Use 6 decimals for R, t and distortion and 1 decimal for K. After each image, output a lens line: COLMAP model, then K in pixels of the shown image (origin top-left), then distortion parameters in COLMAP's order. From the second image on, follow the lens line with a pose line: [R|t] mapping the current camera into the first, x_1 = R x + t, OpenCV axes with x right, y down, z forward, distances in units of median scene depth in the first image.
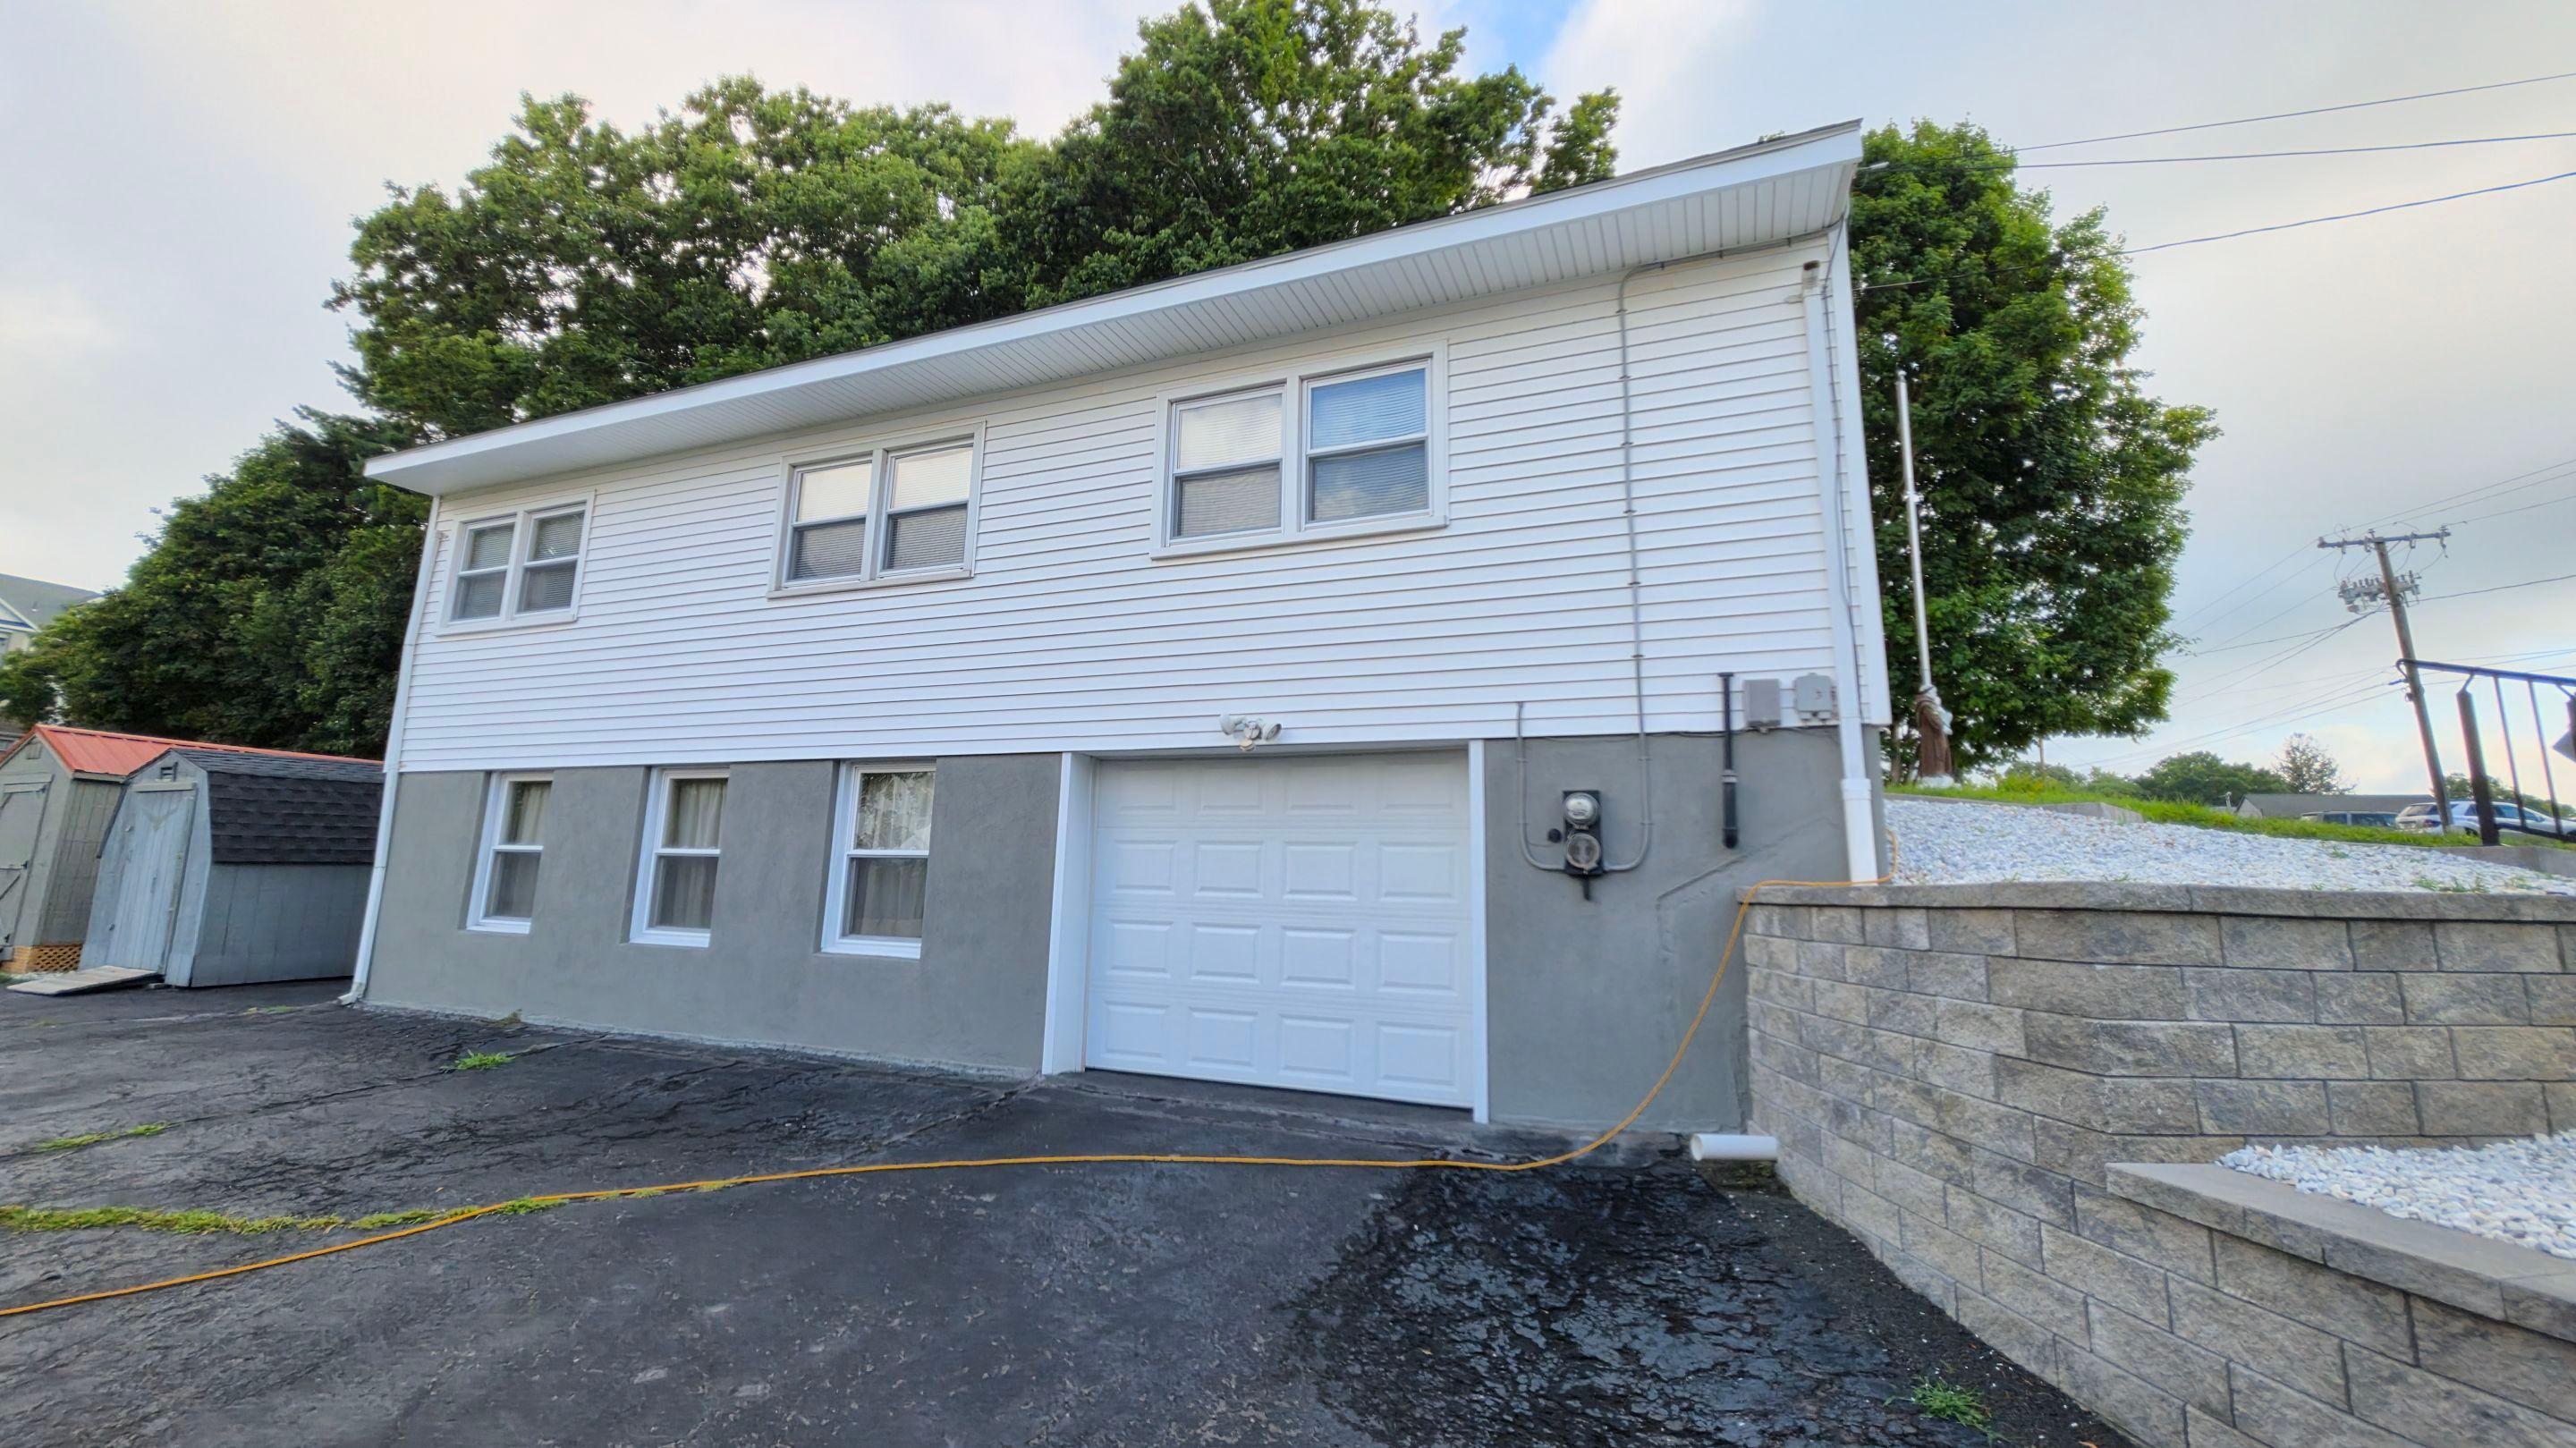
lens RADIAL K [[1022.1, 0, 1292.1], [0, 1022.1, 703.2], [0, 0, 1]] dist [-0.002617, -0.000352]
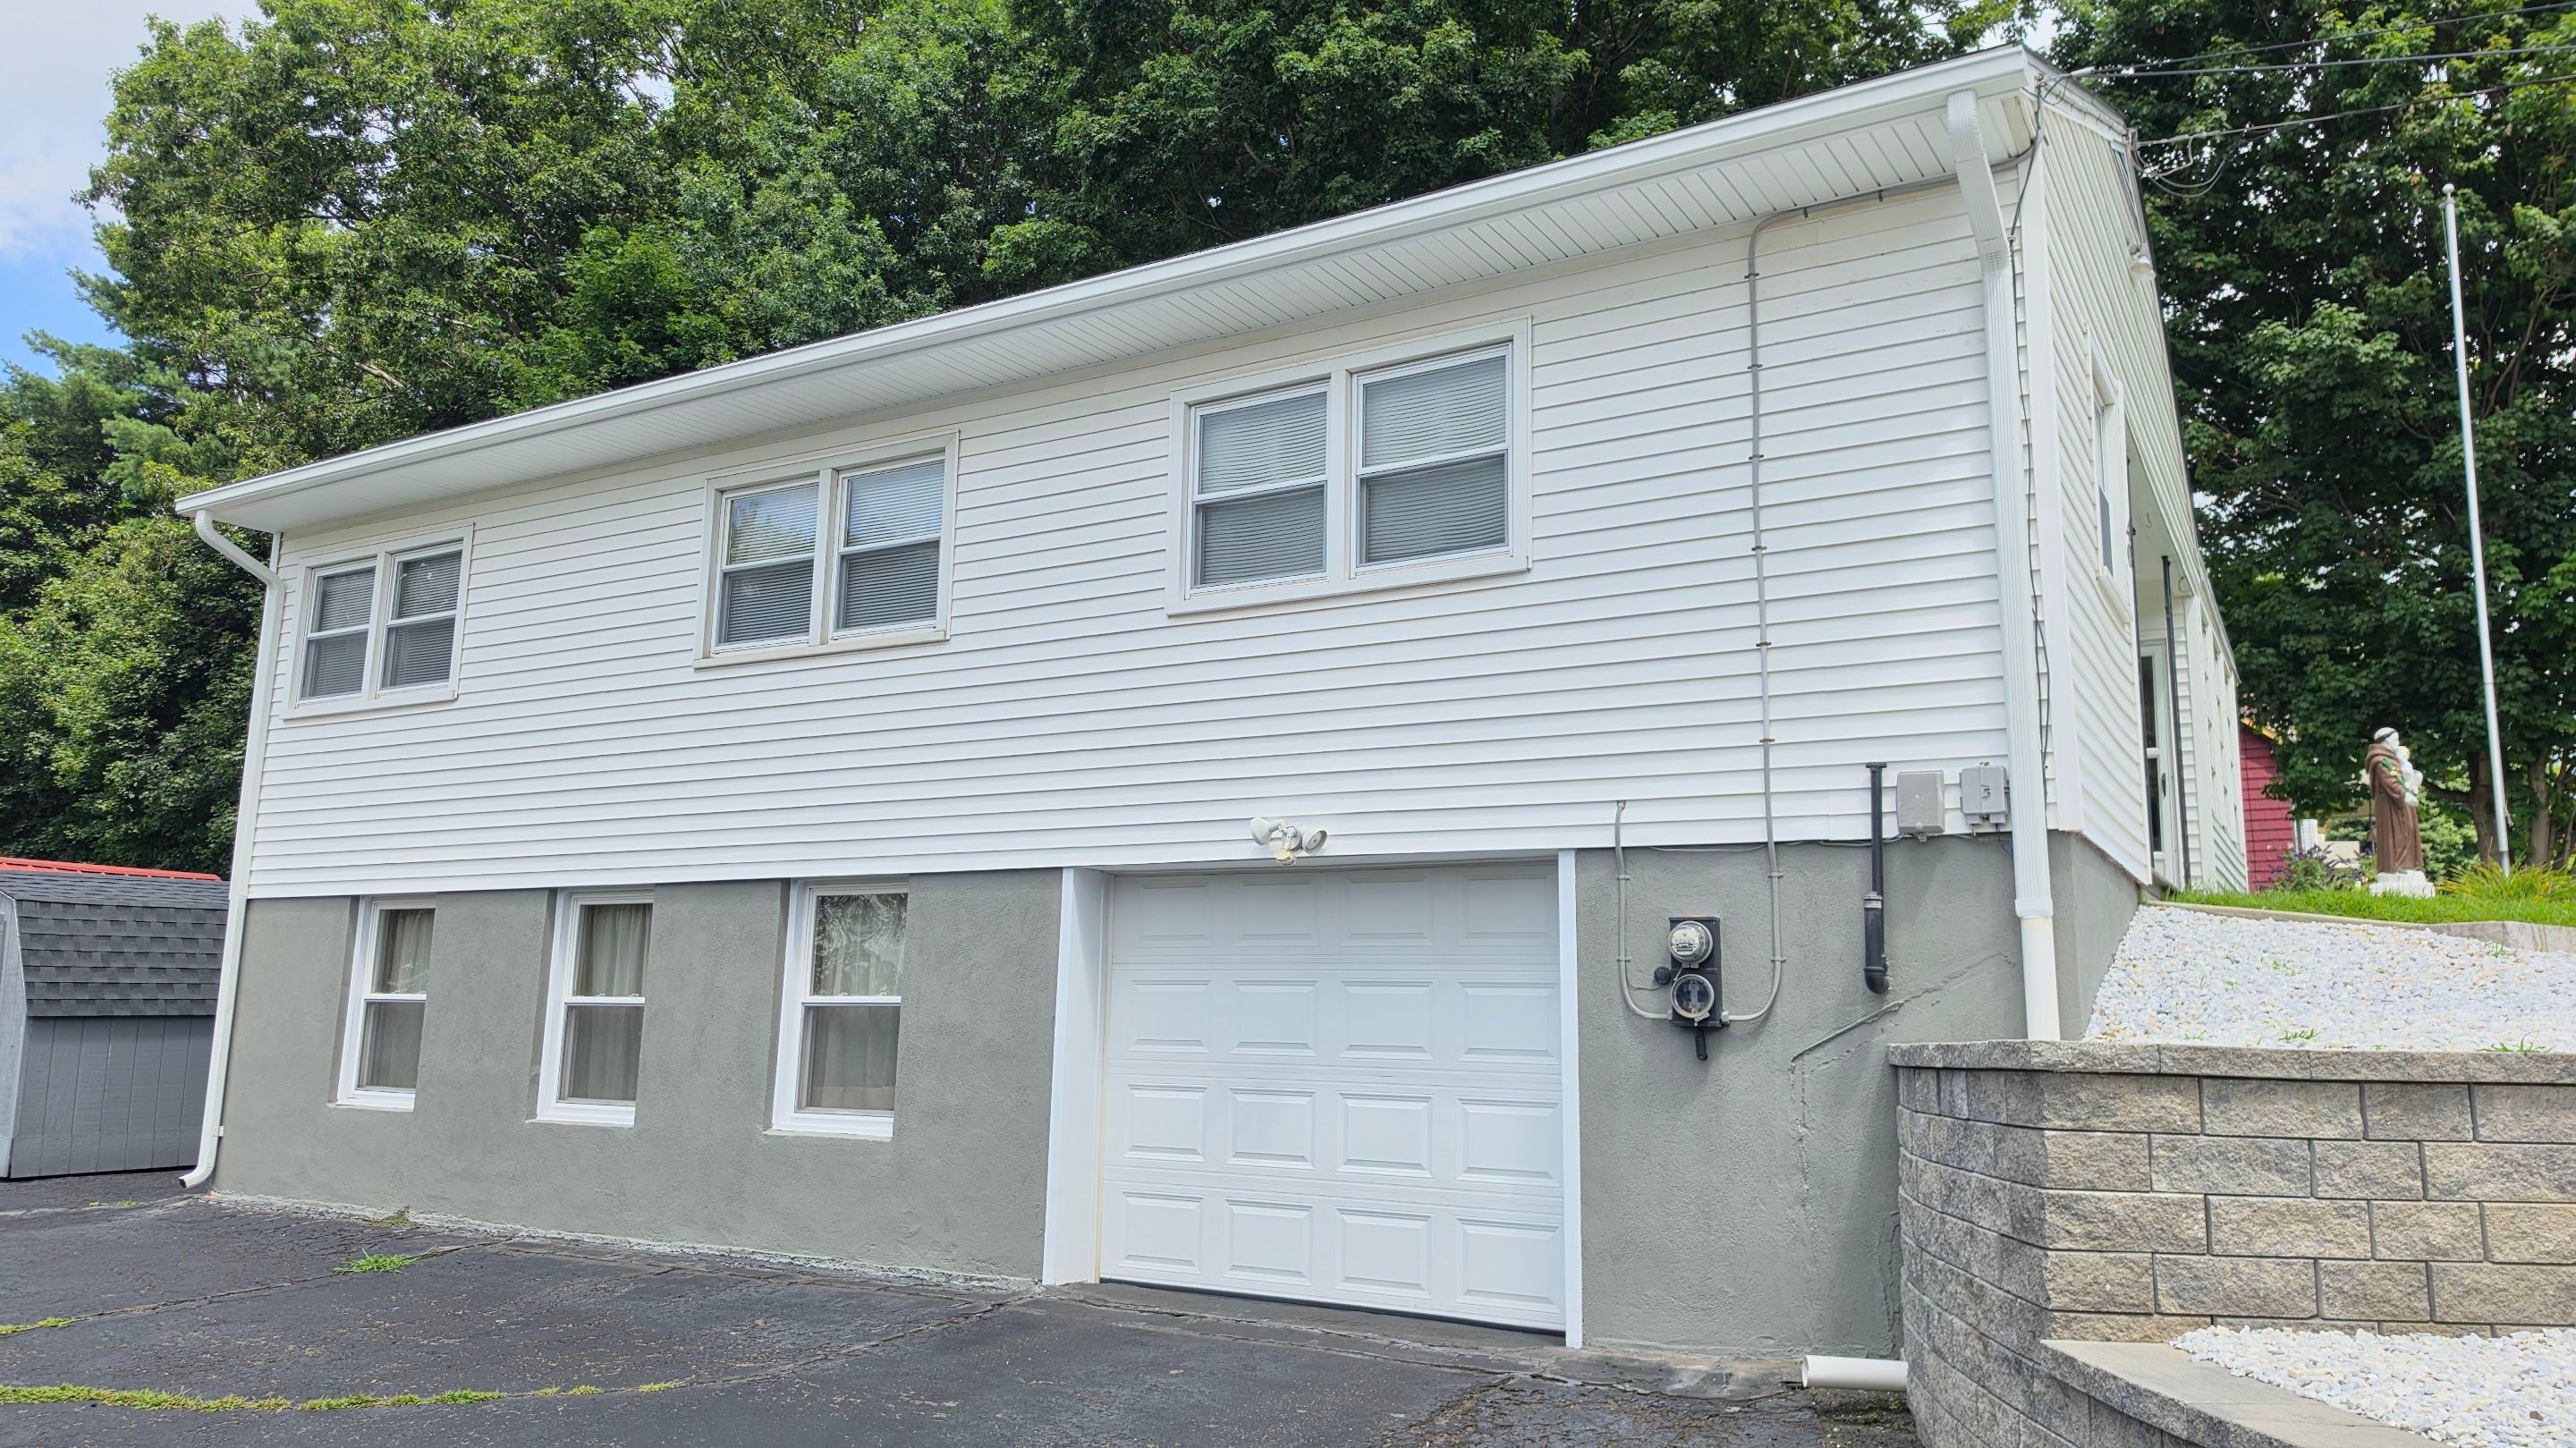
lens RADIAL K [[1780.8, 0, 1299.5], [0, 1780.8, 723.3], [0, 0, 1]] dist [0.089383, -0.136855]
pose [[0.988146, -0.029348, -0.150685, 0.170626], [0.029708, 0.999559, 0.000133, -0.060900], [0.150615, -0.004608, 0.988582, -0.329097]]
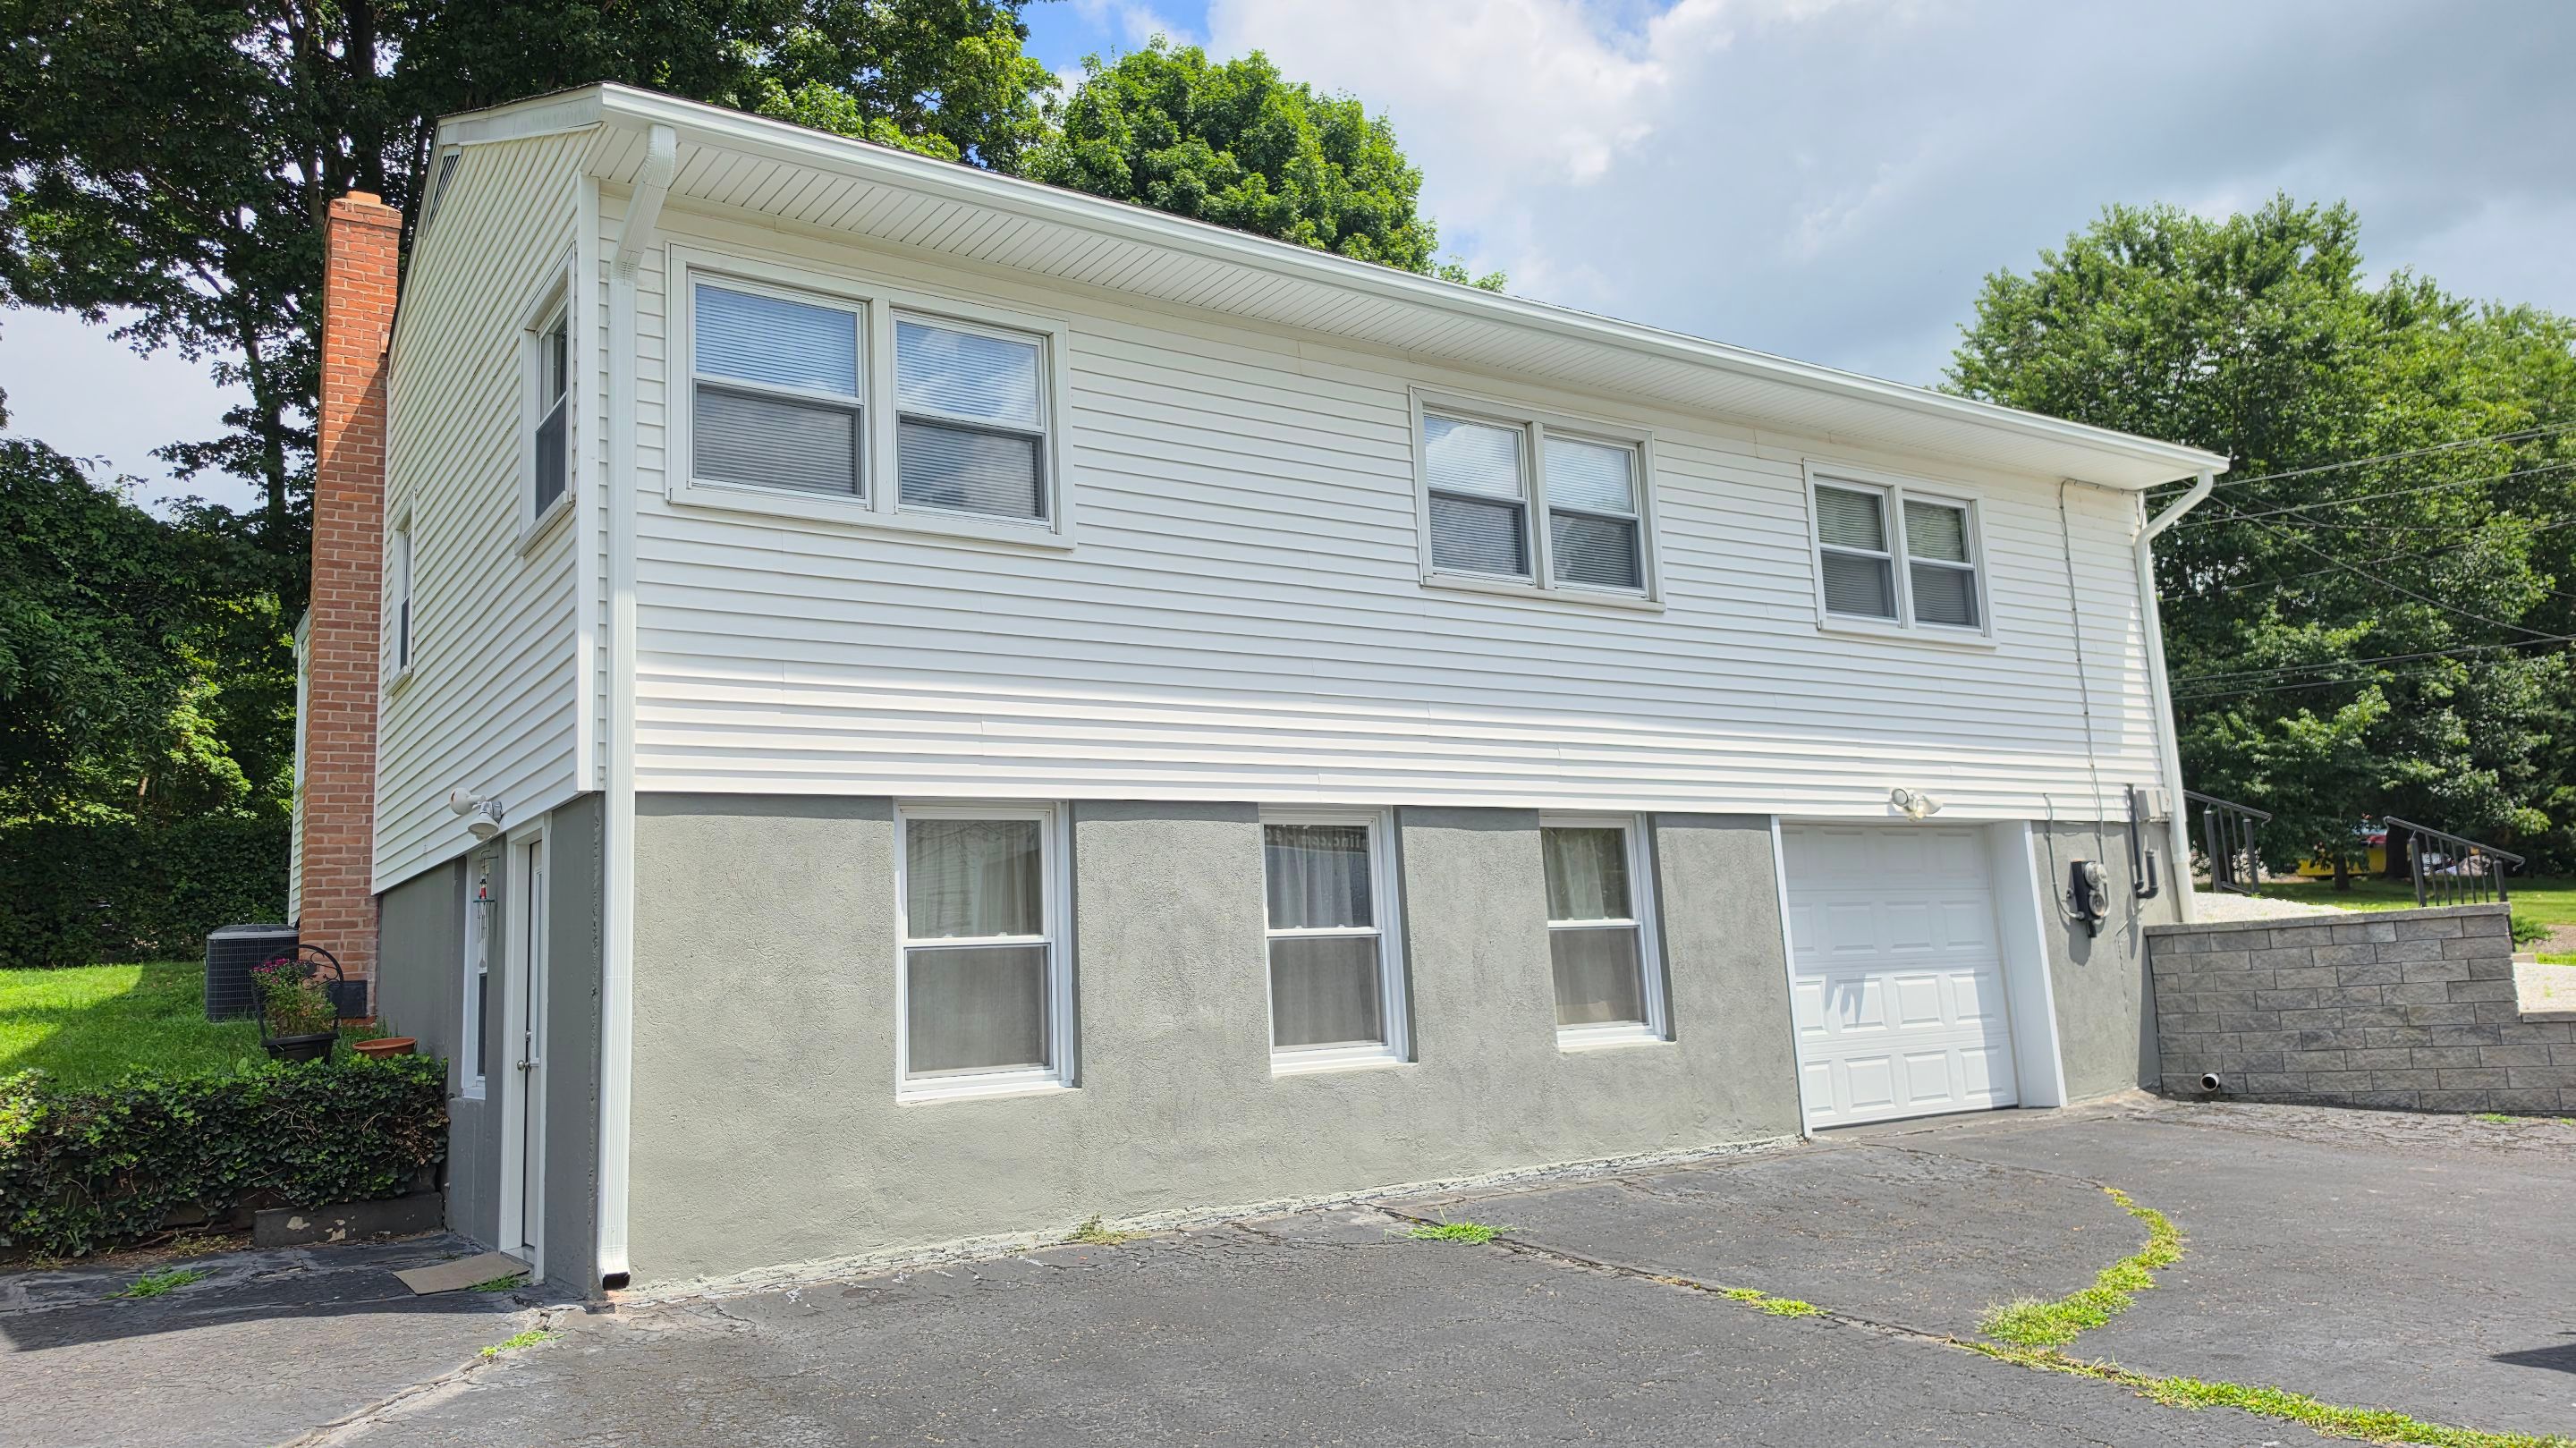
lens RADIAL K [[1724.3, 0, 1275.9], [0, 1724.3, 718.6], [0, 0, 1]] dist [0.137464, -0.192721]
pose [[0.563968, 0.072545, 0.822604, -2.006907], [-0.087166, 0.995799, -0.028059, 0.047453], [-0.821183, -0.055879, 0.567922, 0.477714]]
